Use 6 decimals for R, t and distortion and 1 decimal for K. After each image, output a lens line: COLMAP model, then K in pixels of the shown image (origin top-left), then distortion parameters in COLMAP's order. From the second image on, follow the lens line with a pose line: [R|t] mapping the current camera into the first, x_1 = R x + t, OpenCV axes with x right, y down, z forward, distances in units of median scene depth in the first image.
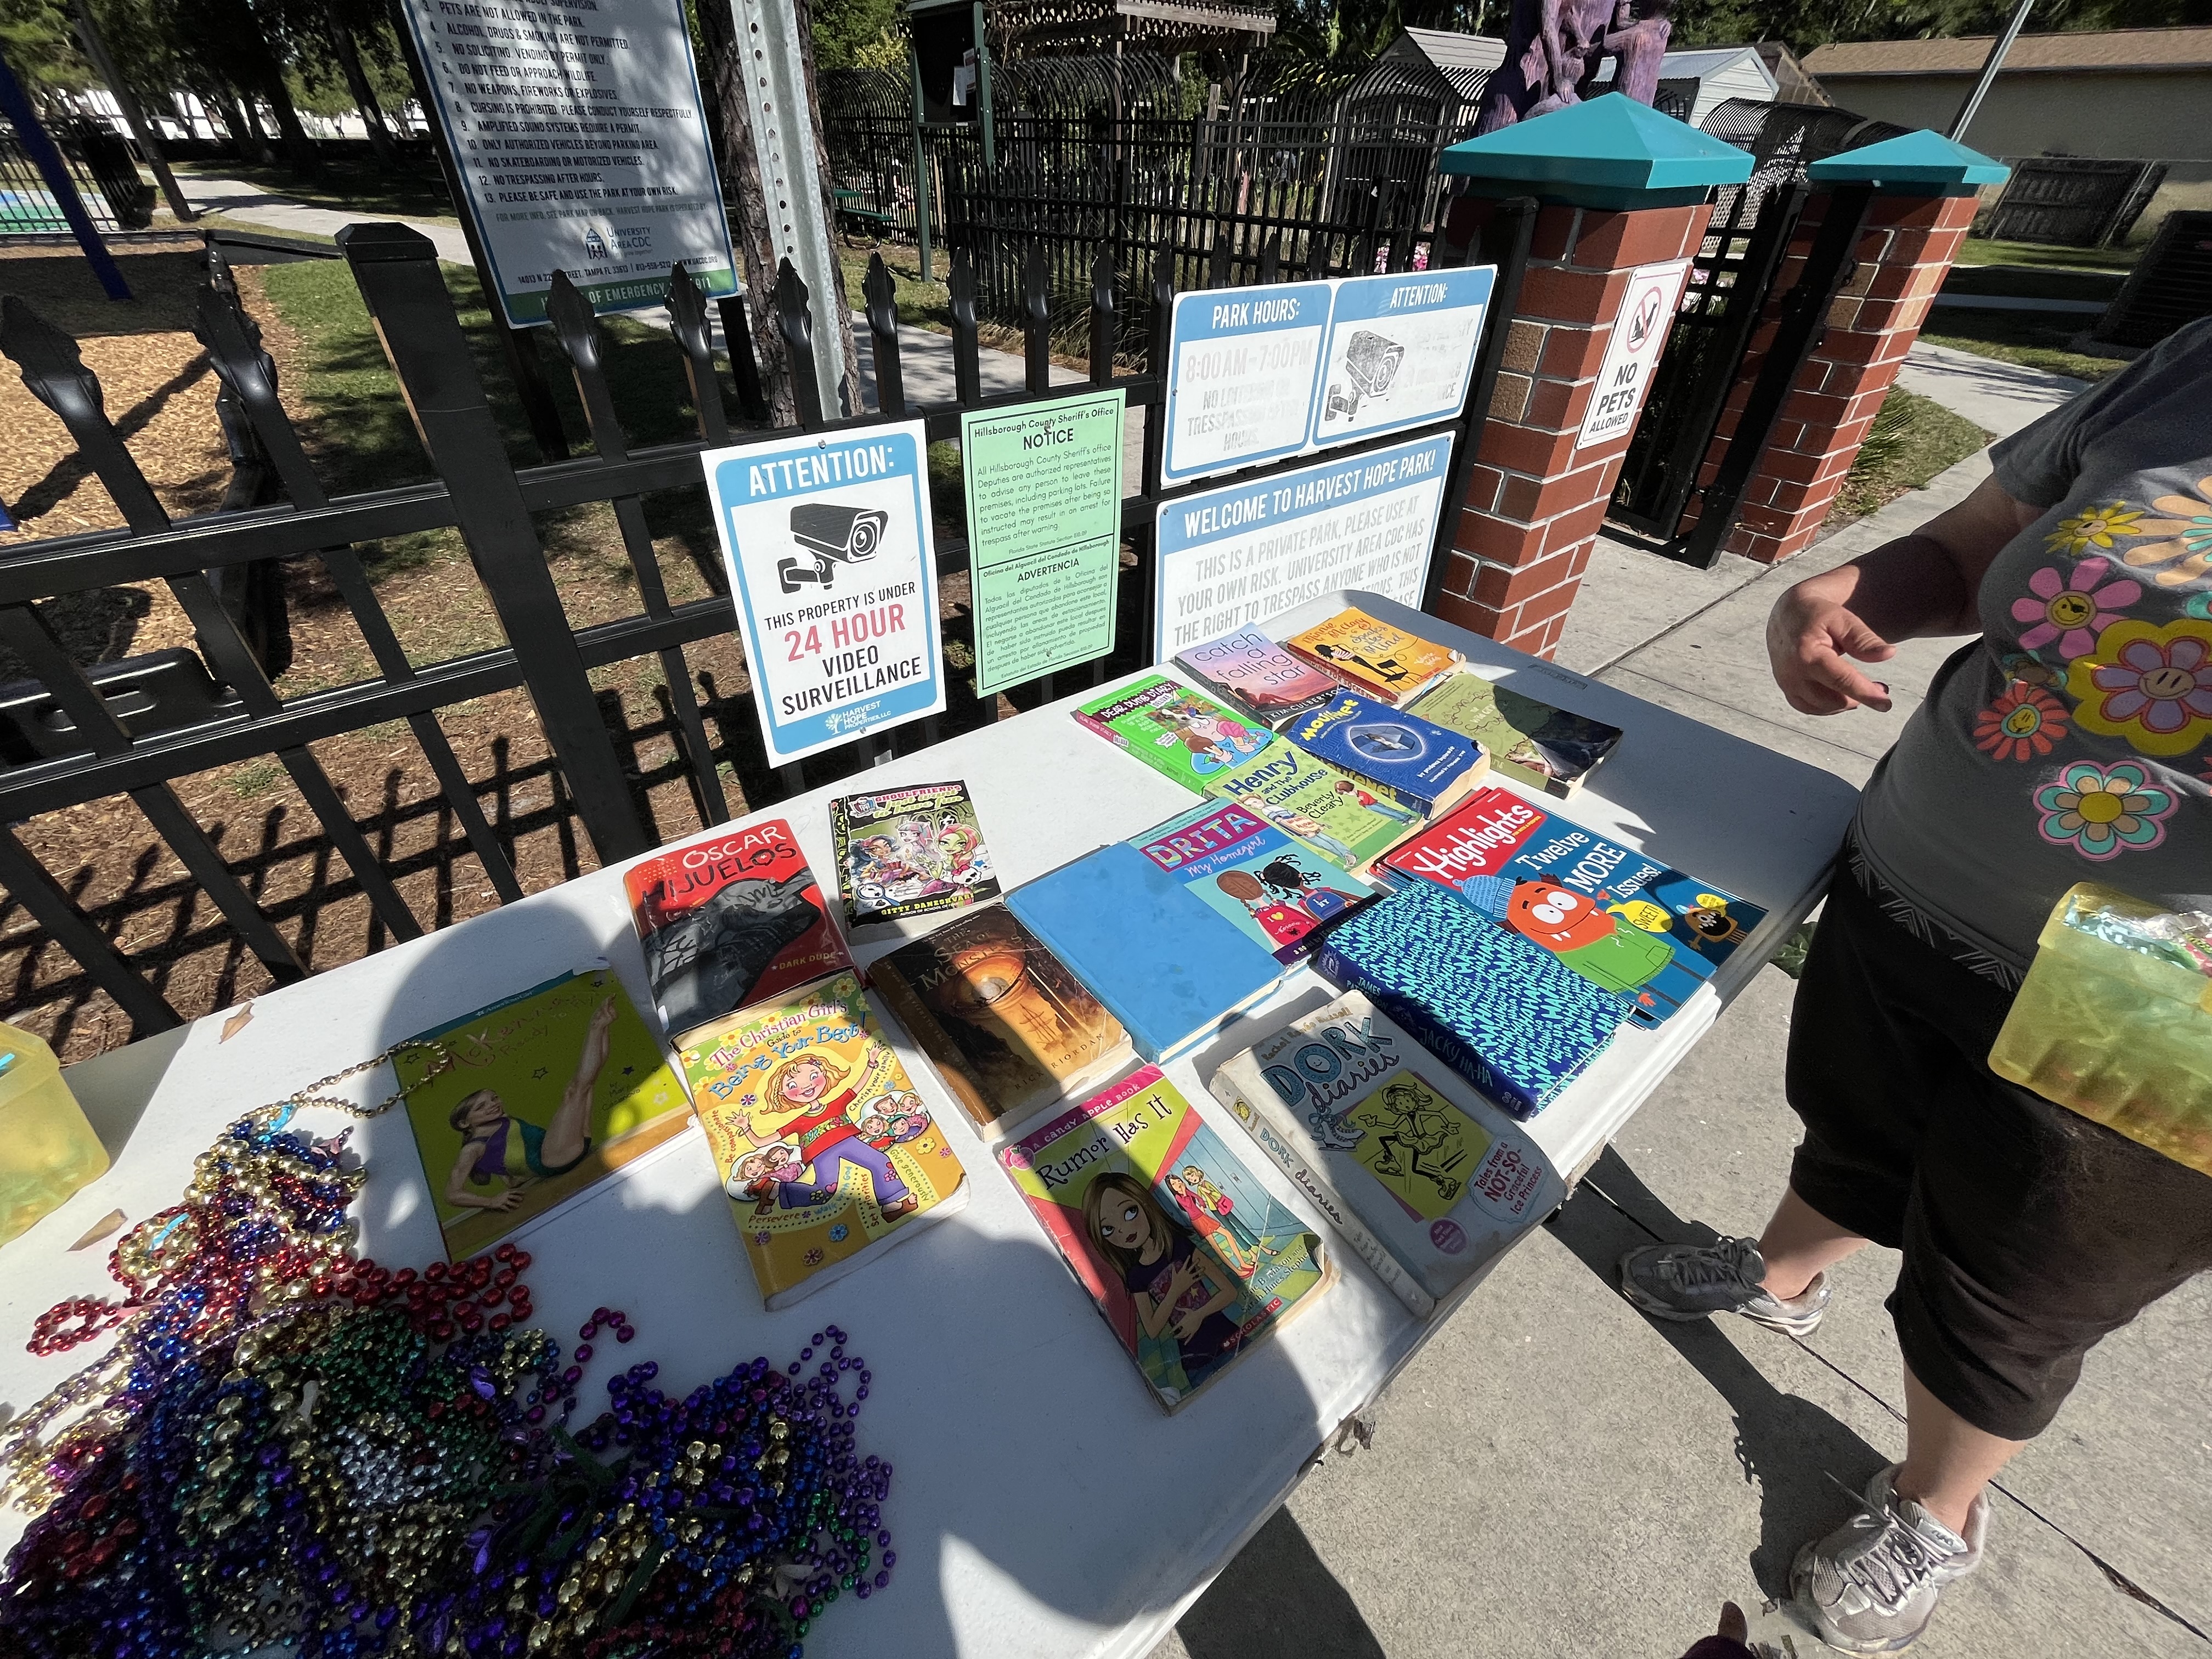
lens RADIAL K [[880.9, 0, 1107.1], [0, 880.9, 831.2], [0, 0, 1]] dist [-0.001641, -0.000936]
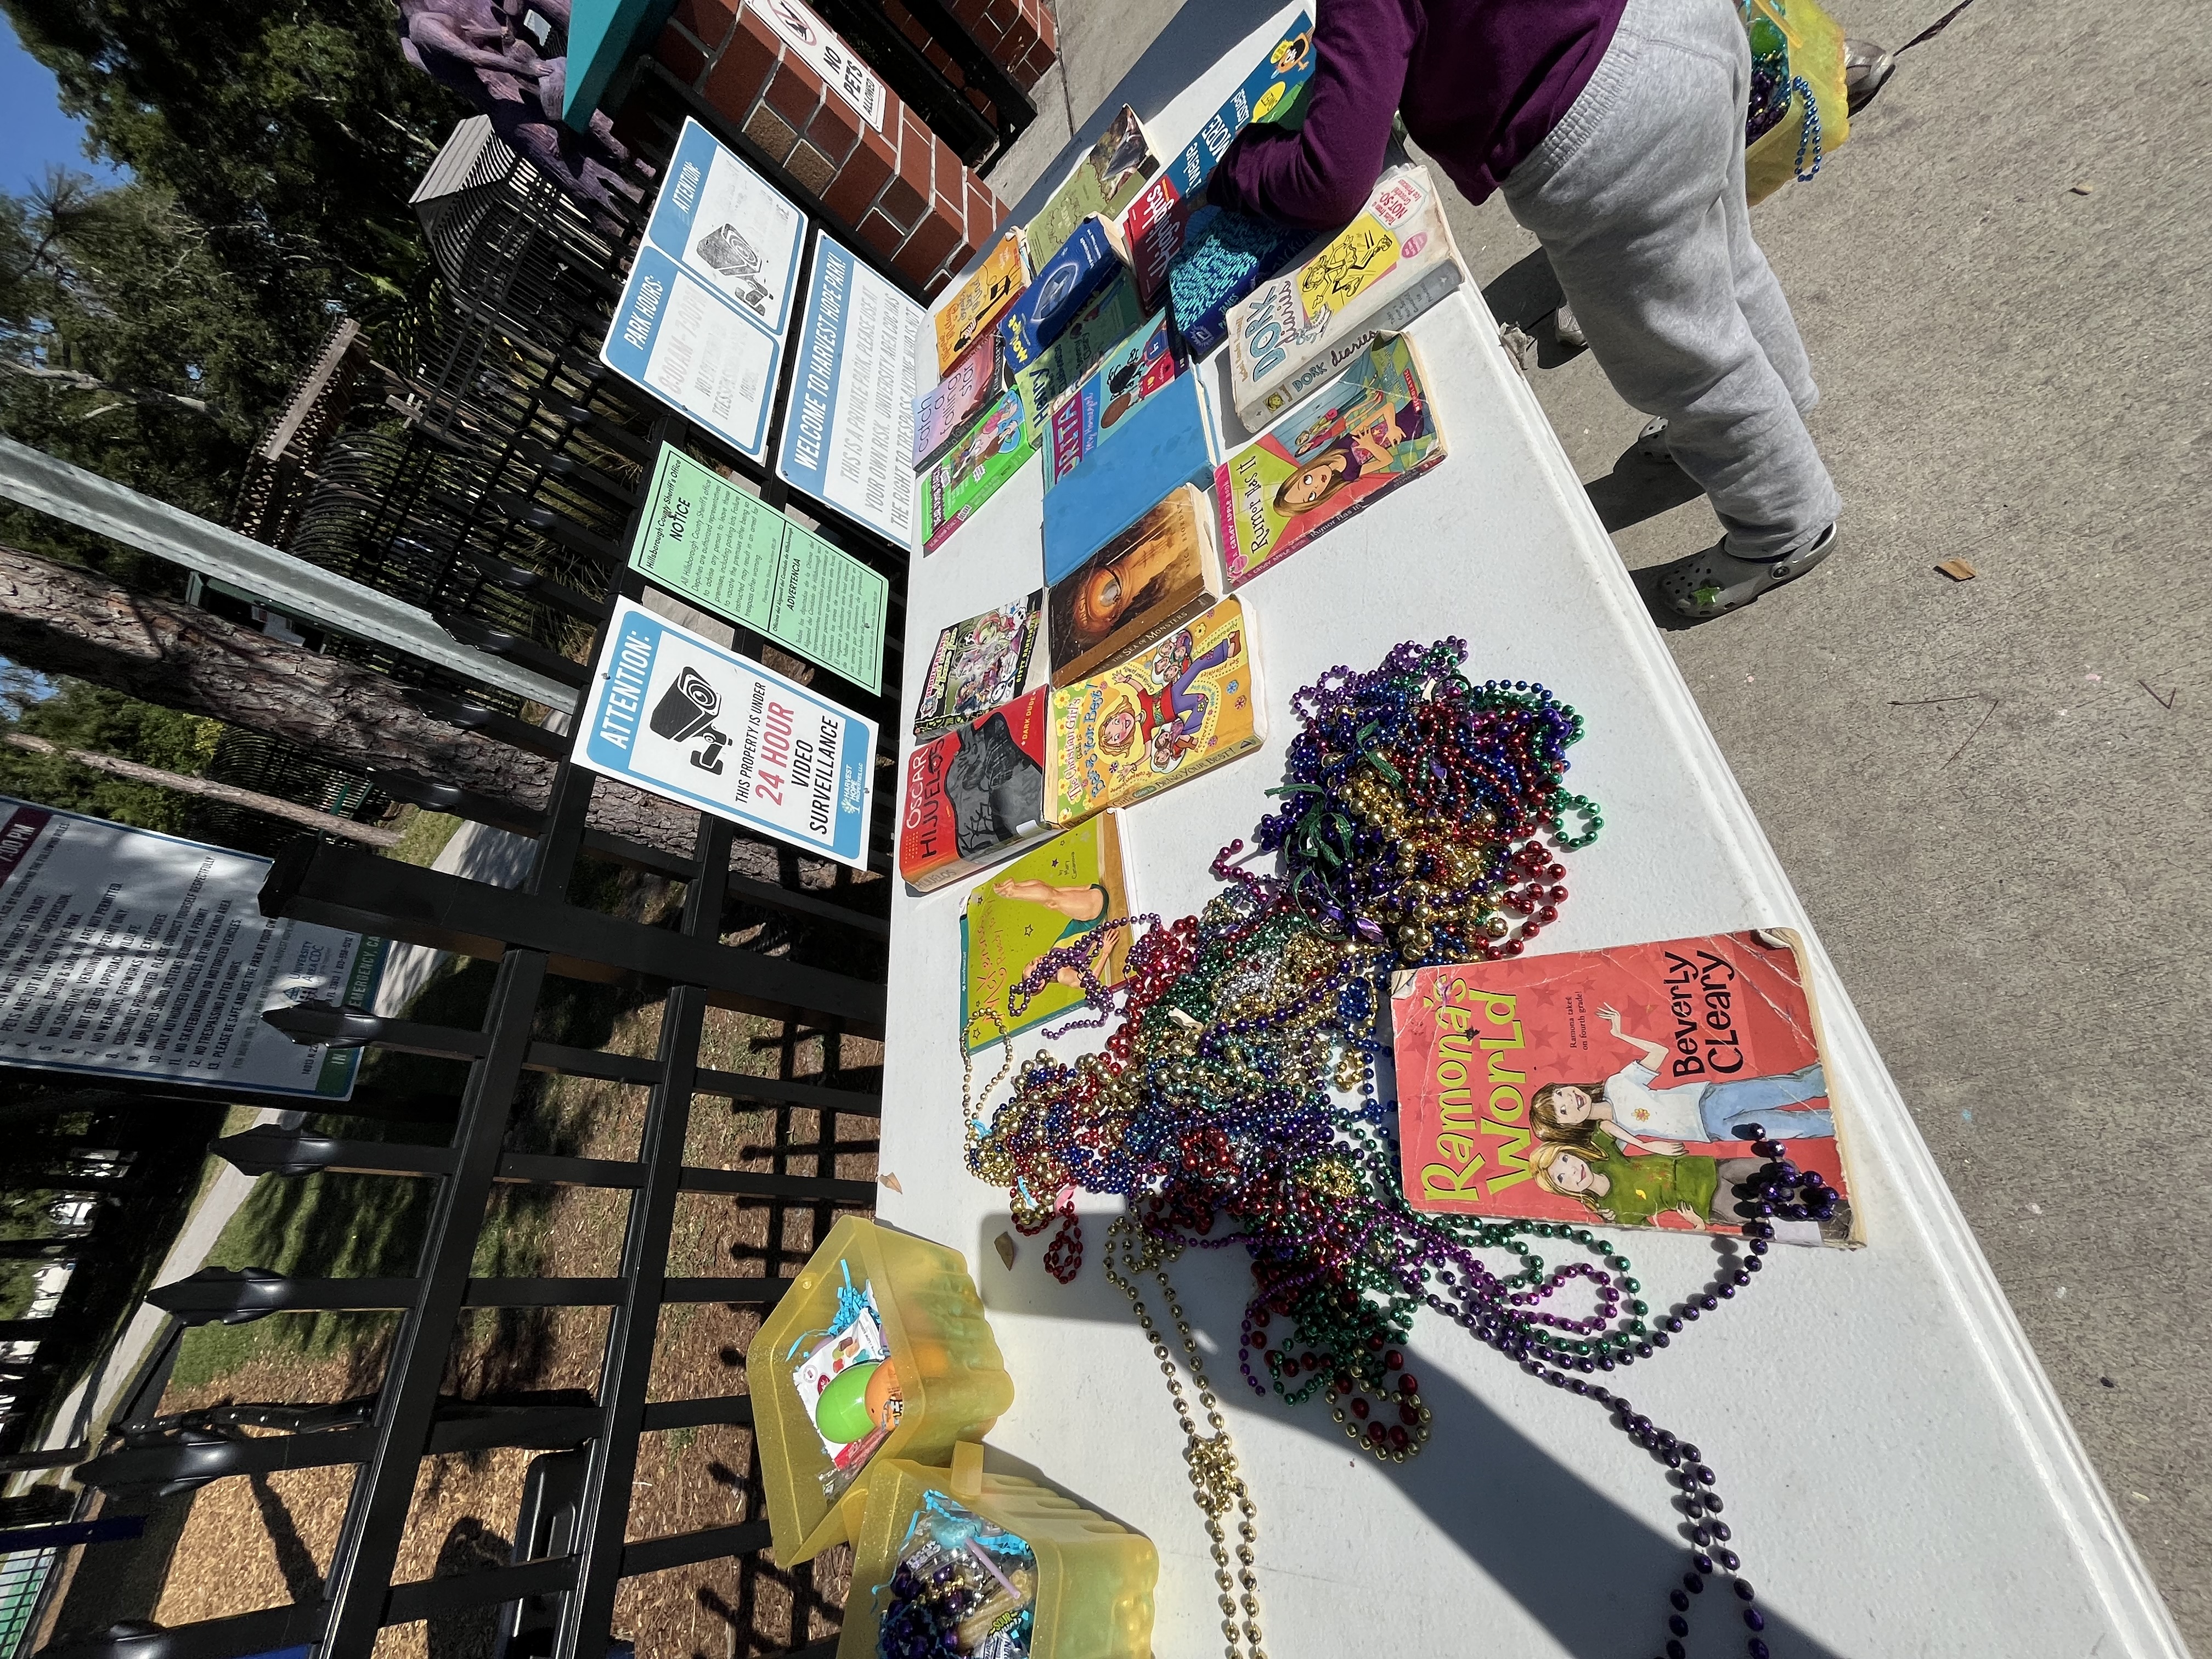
lens RADIAL K [[880.9, 0, 1107.0], [0, 880.9, 832.9], [0, 0, 1]] dist [-0.001641, -0.000936]
pose [[0.382227, -0.923678, 0.026863, -0.215613], [0.922291, 0.383132, 0.050882, 0.110300], [-0.057291, 0.005327, 0.998343, -0.088116]]
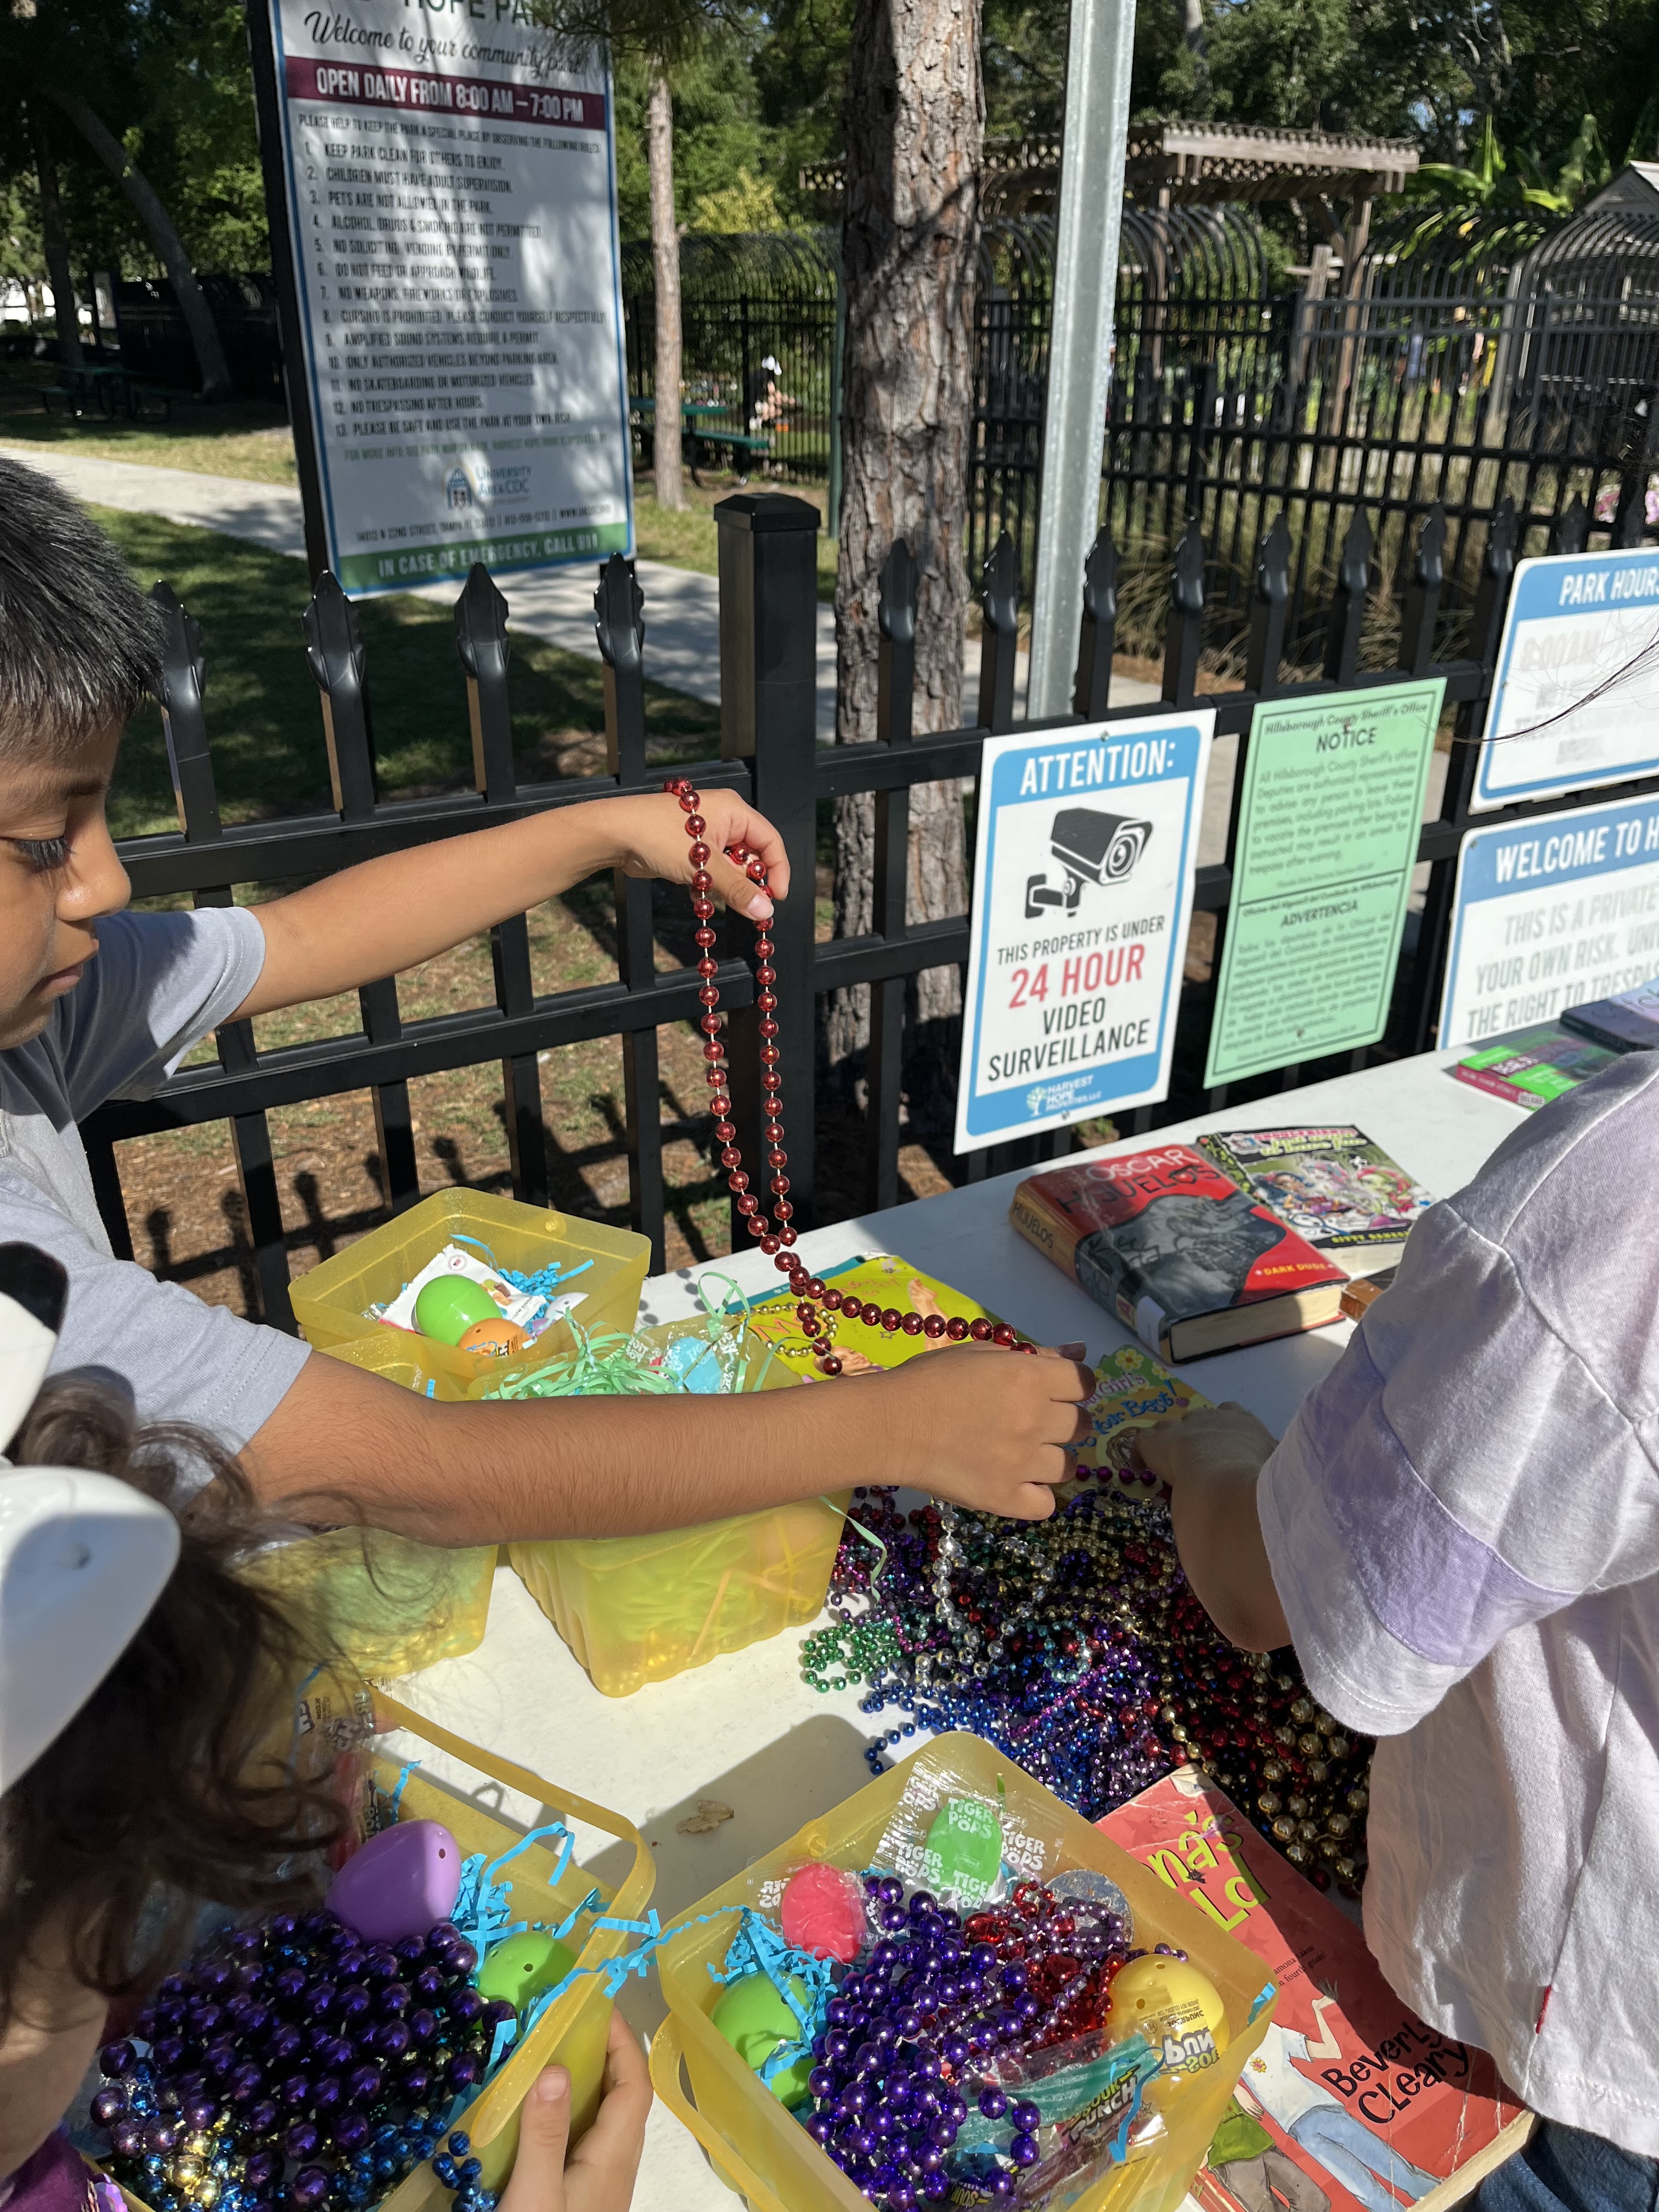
lens RADIAL K [[1682.8, 0, 830.5], [0, 1682.8, 1156.4], [0, 0, 1]] dist [0.043376, -0.048903]
pose [[0.992516, 0.043848, -0.113971, -0.276844], [-0.066309, 0.977246, -0.201477, 0.185996], [0.102544, 0.207526, 0.972840, -0.313139]]
